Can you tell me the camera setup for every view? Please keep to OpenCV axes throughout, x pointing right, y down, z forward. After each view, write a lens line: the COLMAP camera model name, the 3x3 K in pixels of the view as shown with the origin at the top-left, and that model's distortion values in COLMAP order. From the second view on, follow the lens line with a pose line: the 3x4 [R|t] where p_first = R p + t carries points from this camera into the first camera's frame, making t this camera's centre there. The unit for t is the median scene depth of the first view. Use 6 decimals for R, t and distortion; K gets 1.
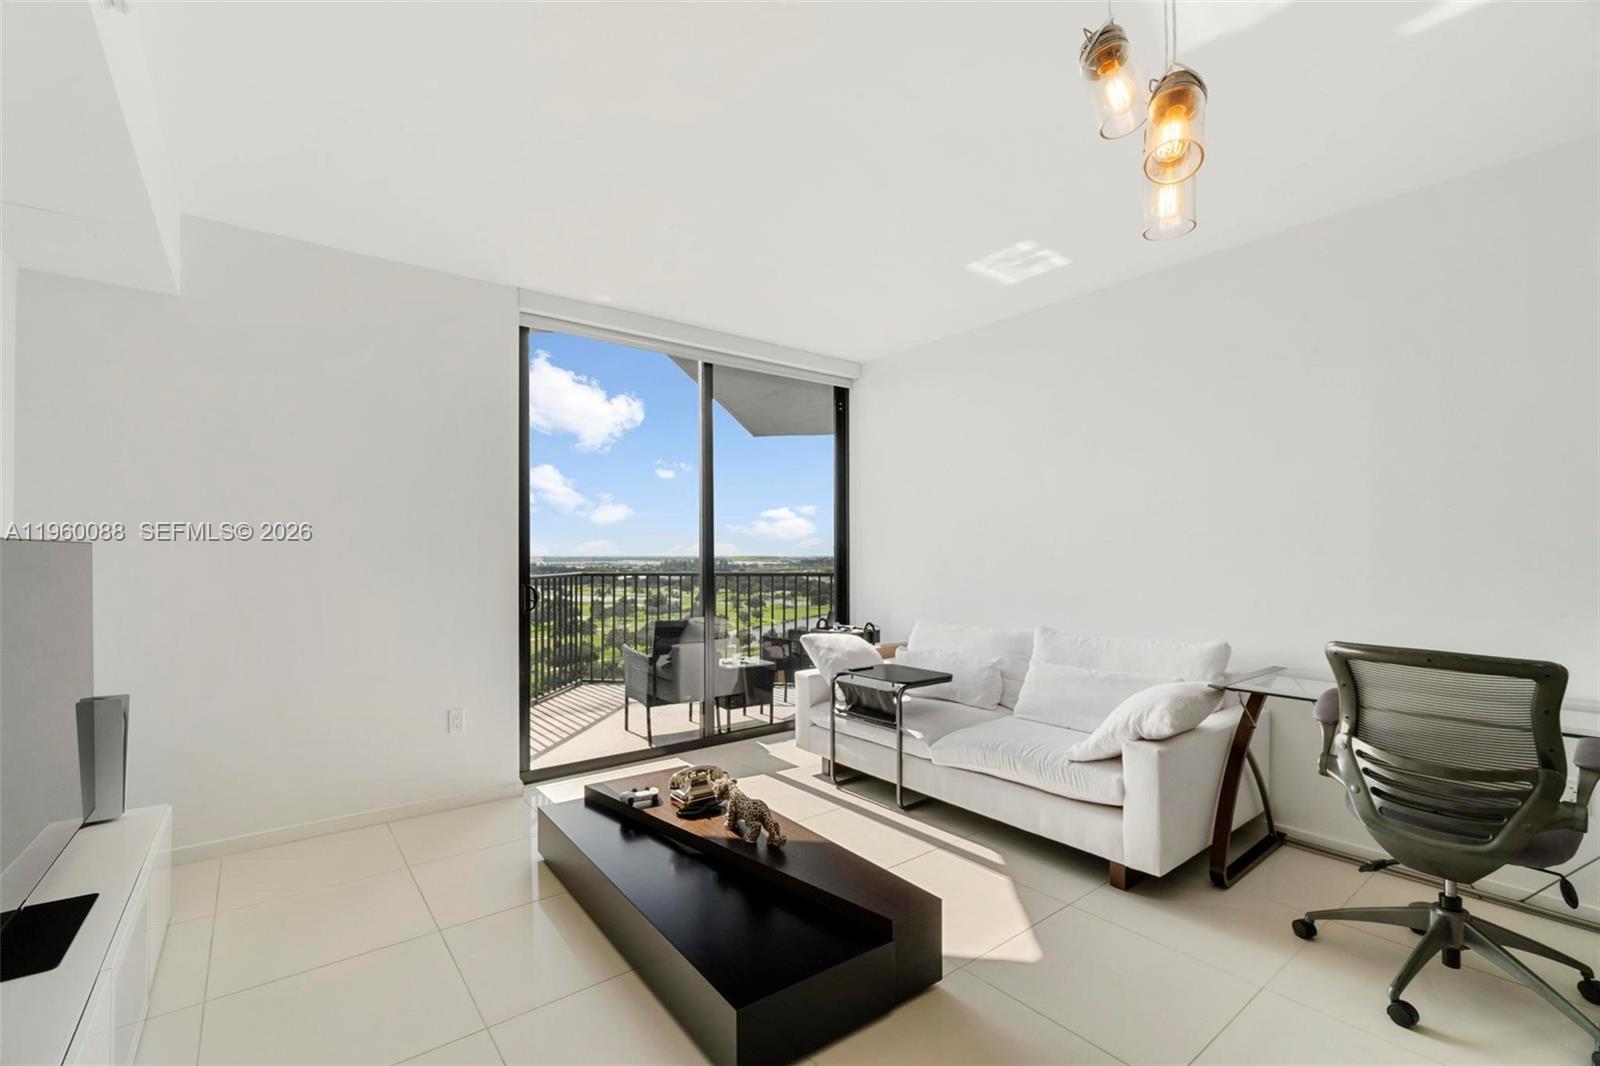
lens RADIAL K [[693.4, 0, 775.9], [0, 693.4, 547.6], [0, 0, 1]] dist [-0.021293, 0.000047]
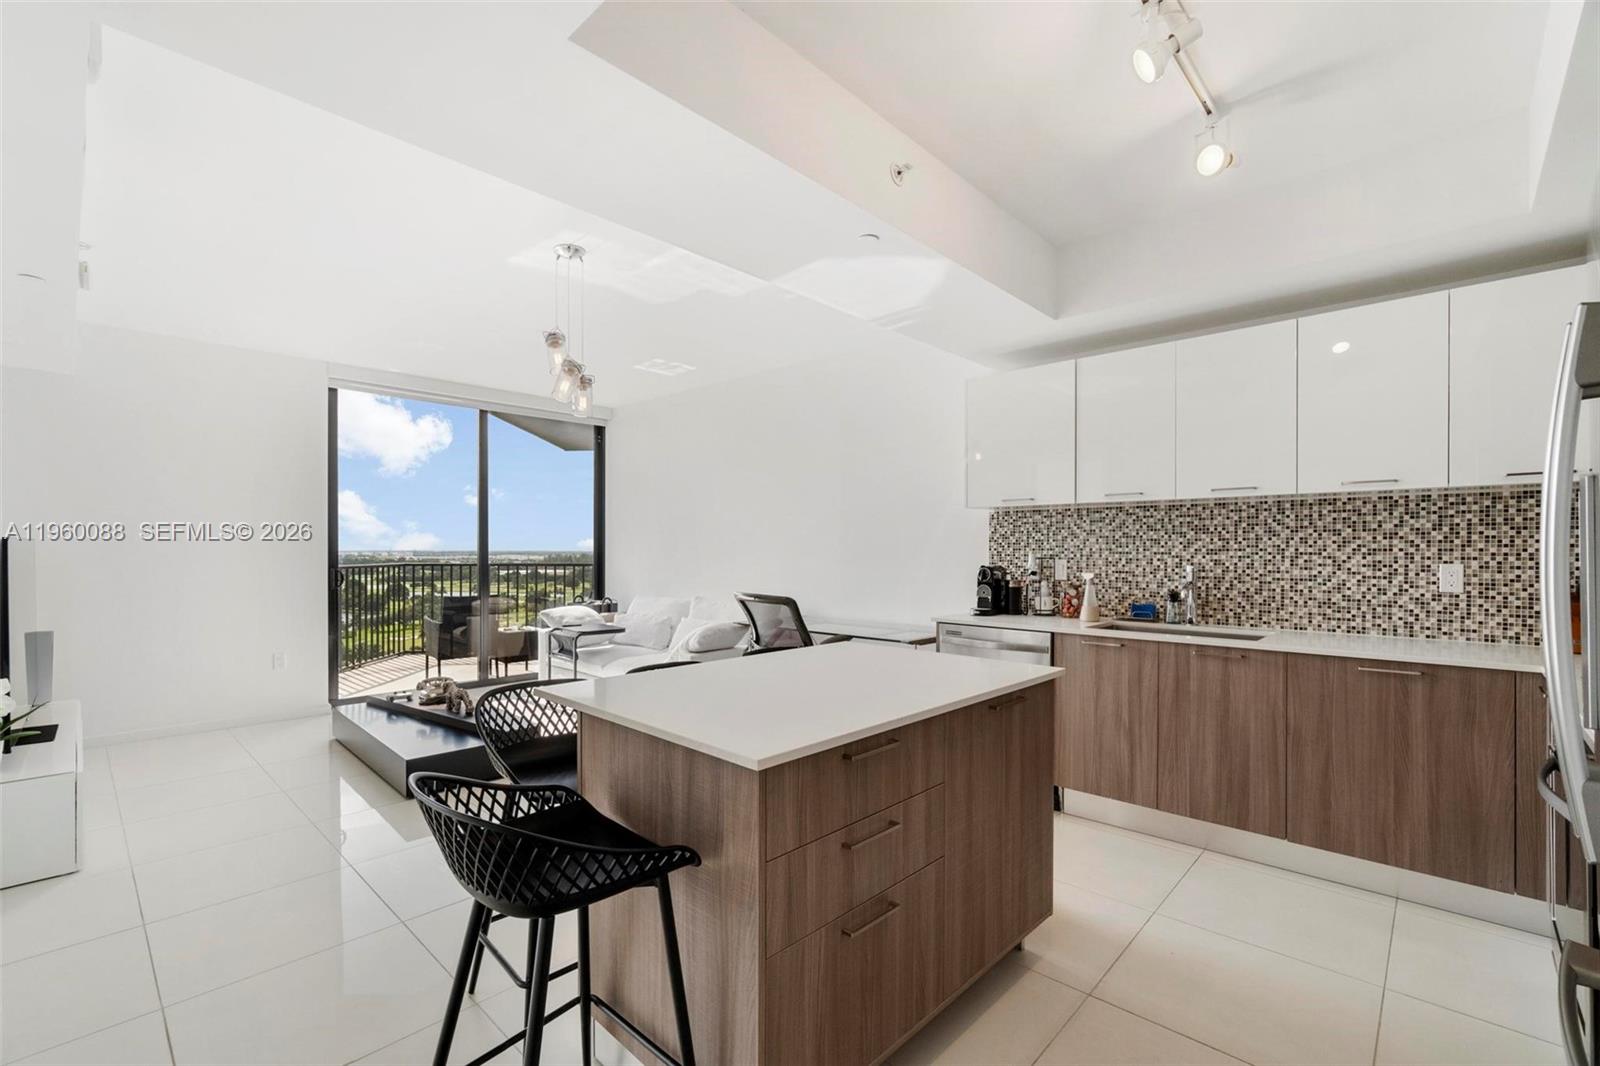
lens RADIAL K [[693.4, 0, 775.9], [0, 693.4, 547.6], [0, 0, 1]] dist [-0.021293, 0.000047]
pose [[0.986393, -0.000859, 0.164403, 0.269739], [-0.000824, 0.999948, 0.010166, -0.010085], [-0.164403, -0.010163, 0.986341, -0.495954]]
